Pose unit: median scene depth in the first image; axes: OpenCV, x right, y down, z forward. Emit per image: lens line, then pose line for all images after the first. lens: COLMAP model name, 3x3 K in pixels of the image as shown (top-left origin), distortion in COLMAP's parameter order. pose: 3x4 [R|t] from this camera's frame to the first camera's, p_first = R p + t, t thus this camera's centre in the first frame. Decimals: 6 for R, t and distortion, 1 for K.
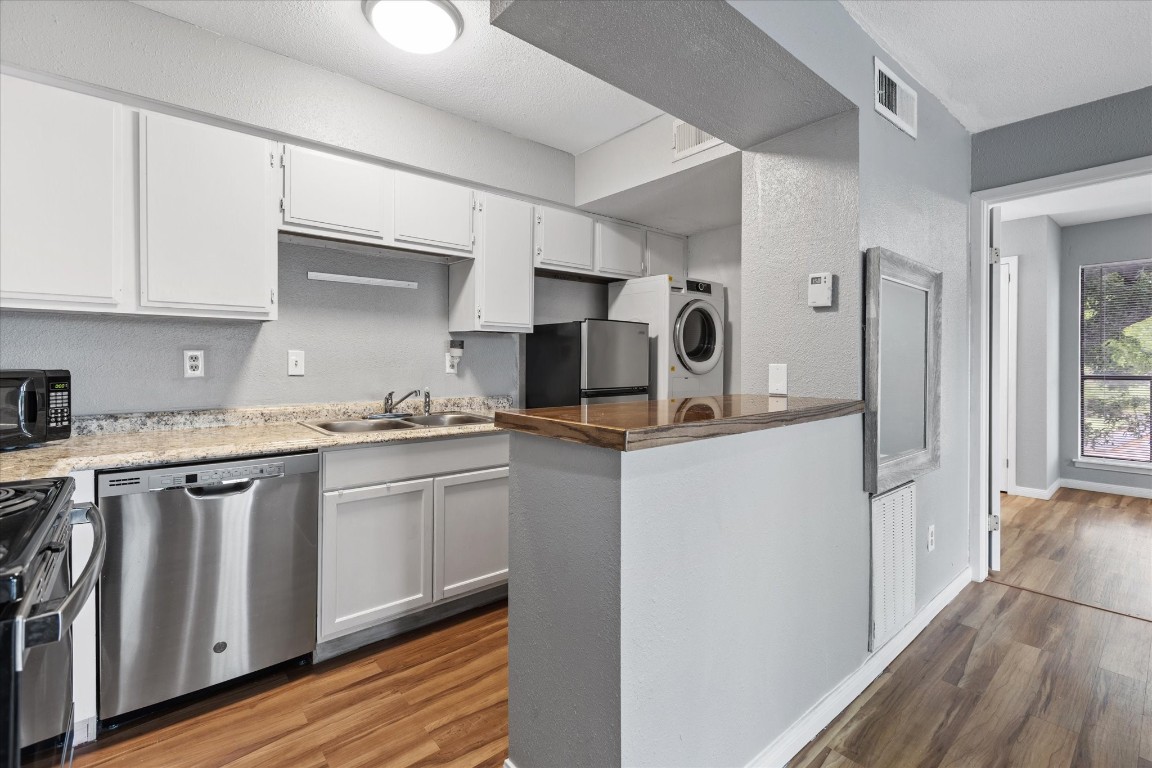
lens RADIAL K [[516.6, 0, 578.6], [0, 516.6, 365.3], [0, 0, 1]] dist [0.000877, -0.000162]
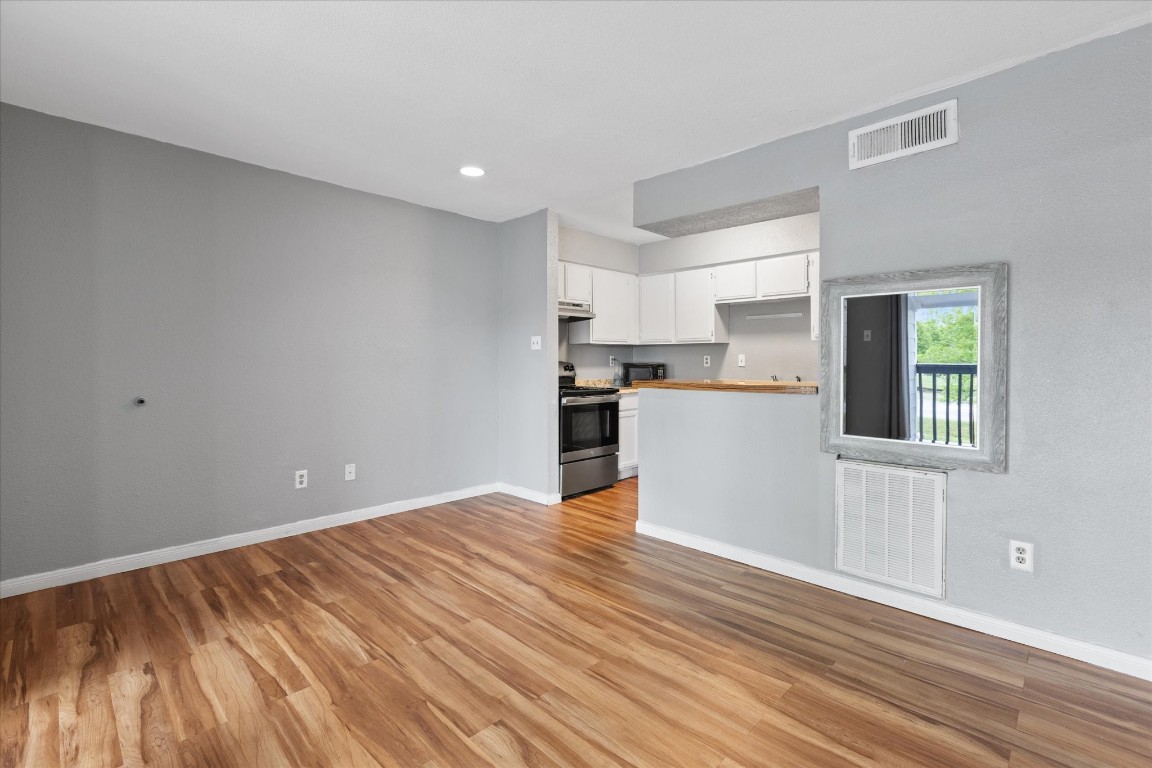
lens RADIAL K [[516.6, 0, 578.6], [0, 516.6, 365.3], [0, 0, 1]] dist [0.000877, -0.000162]
pose [[0.090653, 0.009321, -0.995839, 1.475206], [-0.002835, 0.999955, 0.009102, -0.003015], [0.995879, 0.001998, 0.090675, 0.146266]]
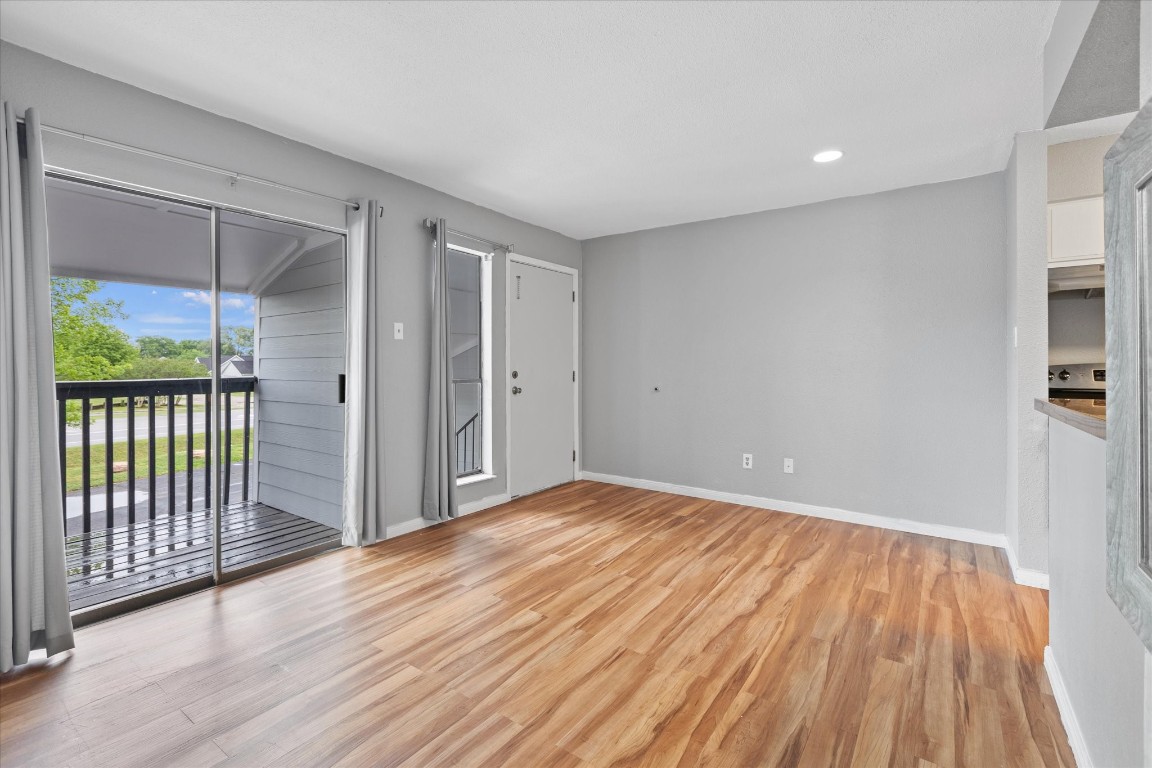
lens RADIAL K [[516.6, 0, 578.6], [0, 516.6, 365.3], [0, 0, 1]] dist [0.000877, -0.000162]
pose [[-0.969724, -0.000018, -0.244205, 0.966579], [-0.000866, 0.999994, 0.003365, -0.001722], [0.244203, 0.003474, -0.969718, 1.061308]]
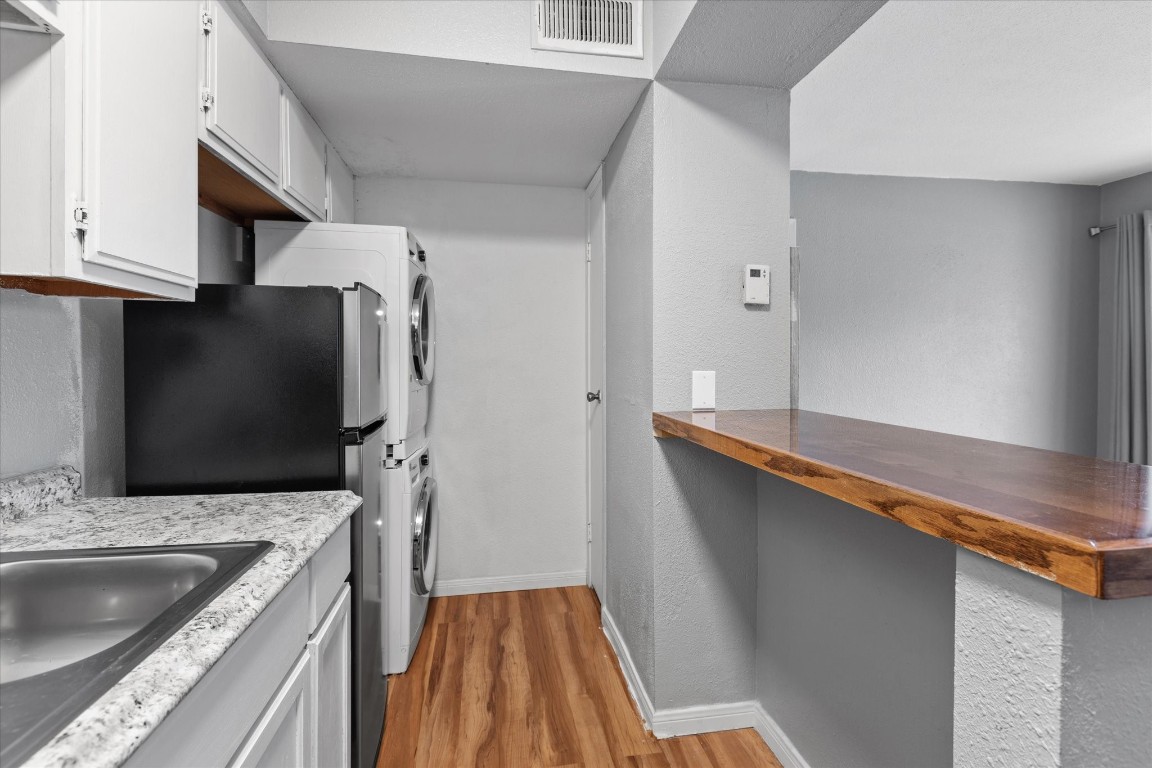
lens RADIAL K [[521.2, 0, 582.1], [0, 521.2, 370.4], [0, 0, 1]] dist [0.002266, -0.000028]
pose [[0.508485, -0.020120, 0.860835, -0.343751], [0.008108, 0.999795, 0.018578, -0.017281], [-0.861032, -0.002467, 0.508544, 0.644543]]
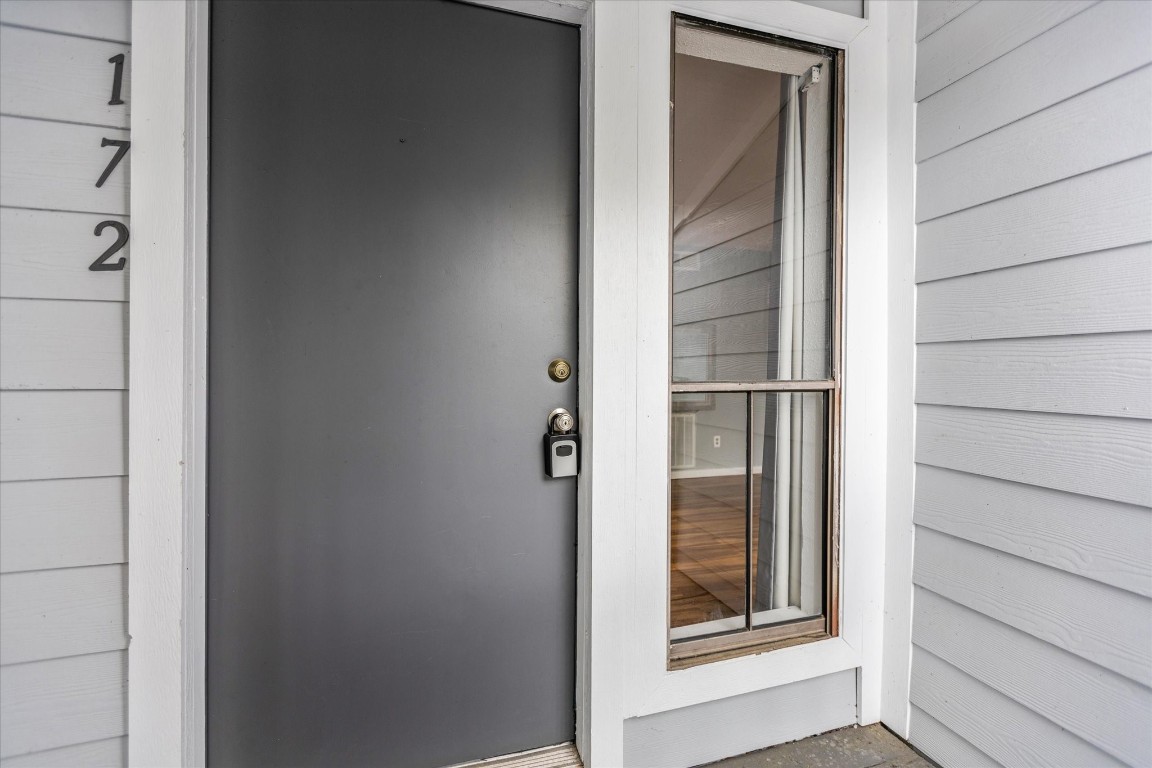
lens RADIAL K [[513.9, 0, 577.7], [0, 513.9, 376.5], [0, 0, 1]] dist [-0.001156, -0.000099]
pose [[0.915970, -0.000068, -0.401247, 1.005924], [0.000161, 1.000000, 0.000197, 0.047459], [0.401247, -0.000245, 0.915970, -1.284366]]
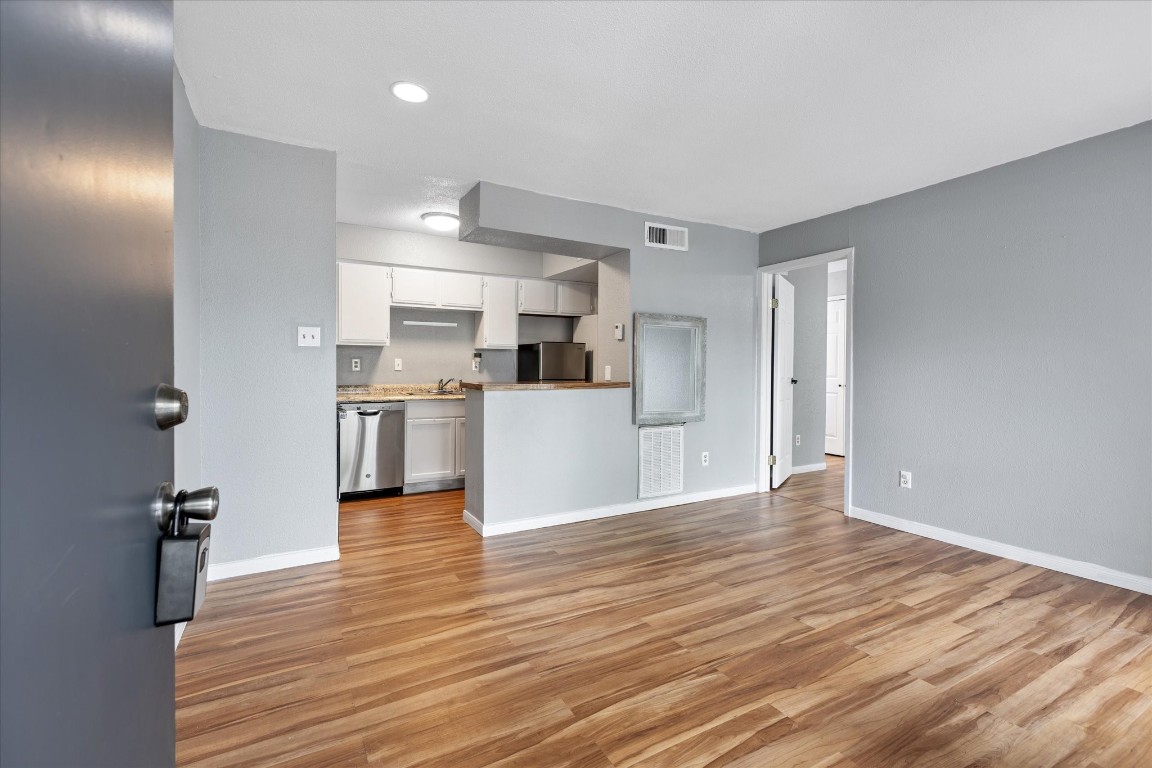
lens RADIAL K [[513.9, 0, 577.7], [0, 513.9, 376.5], [0, 0, 1]] dist [-0.001156, -0.000099]
pose [[0.981534, 0.007646, -0.191136, 0.569151], [-0.005379, 0.999909, 0.012378, 0.013474], [0.191213, -0.011121, 0.981485, -0.911236]]
